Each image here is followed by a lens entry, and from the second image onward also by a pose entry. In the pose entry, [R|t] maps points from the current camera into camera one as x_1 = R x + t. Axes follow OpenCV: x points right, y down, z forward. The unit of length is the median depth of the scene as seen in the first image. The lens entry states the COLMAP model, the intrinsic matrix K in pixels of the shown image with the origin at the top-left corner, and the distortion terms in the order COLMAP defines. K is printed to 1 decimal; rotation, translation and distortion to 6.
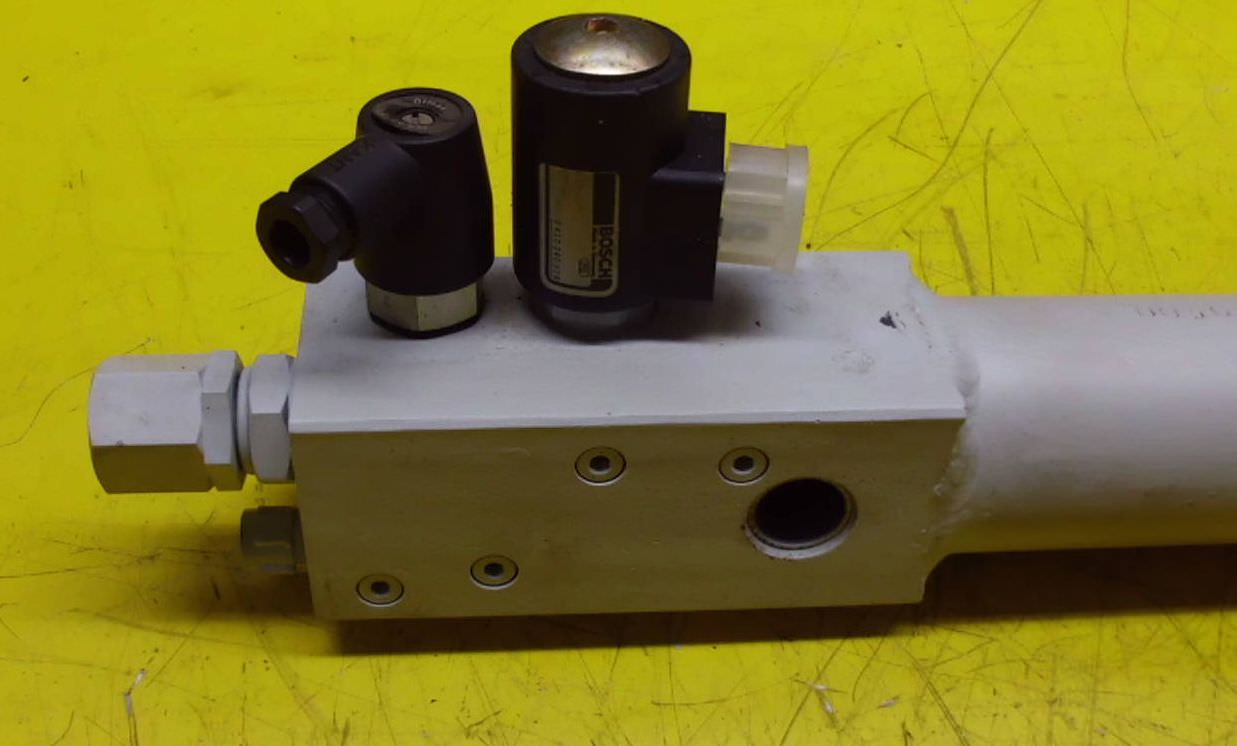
lens RADIAL K [[1516.7, 0, 617.6], [0, 1516.7, 455.2], [0, 0, 1]] dist [-0.128765, -0.002021]
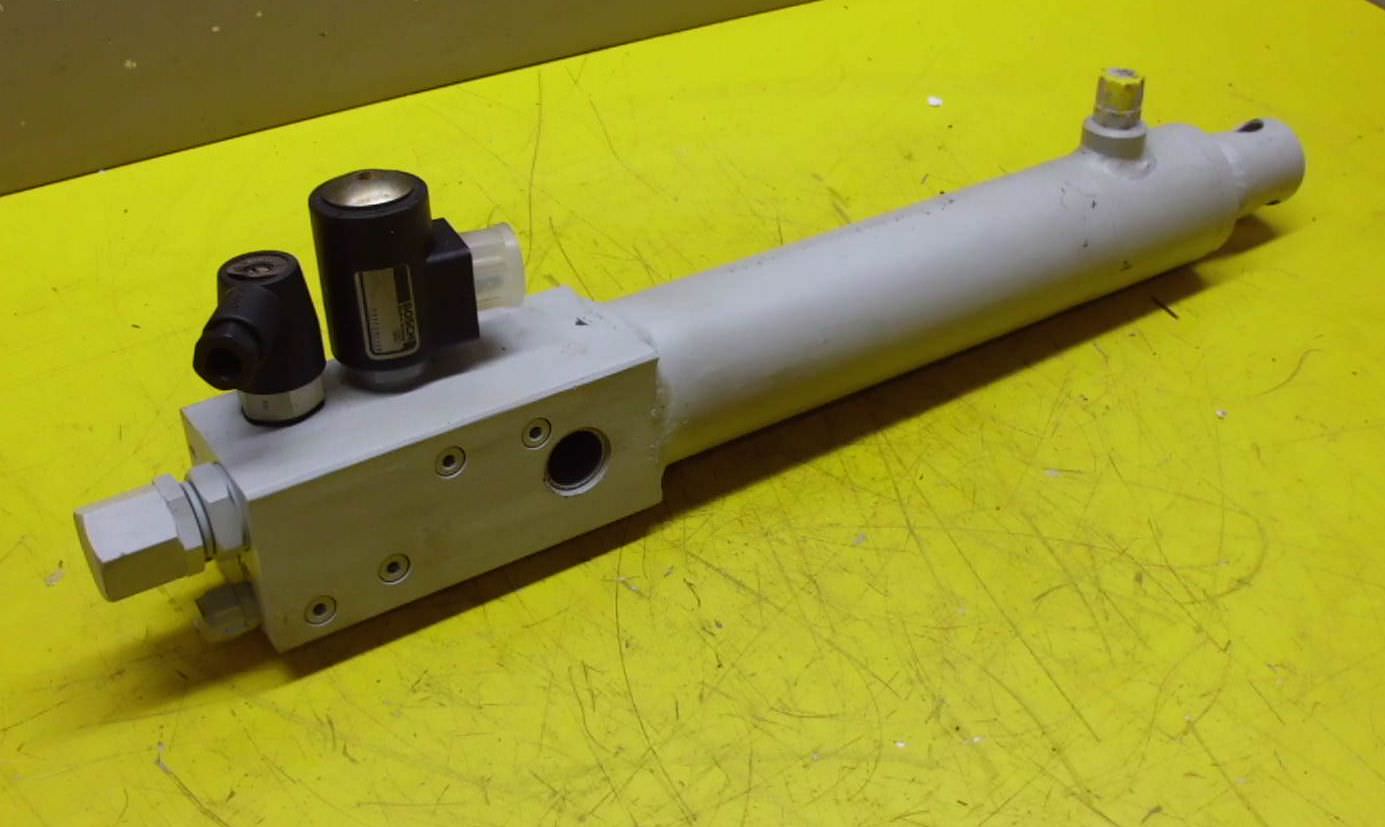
lens RADIAL K [[1526.1, 0, 692.5], [0, 1526.1, 413.5], [0, 0, 1]] dist [-0.158646, 0.019431]
pose [[0.861694, -0.304321, 0.406044, -0.369008], [0.366848, 0.926467, -0.084146, 0.163288], [-0.350579, 0.221464, 0.909971, -0.398144]]
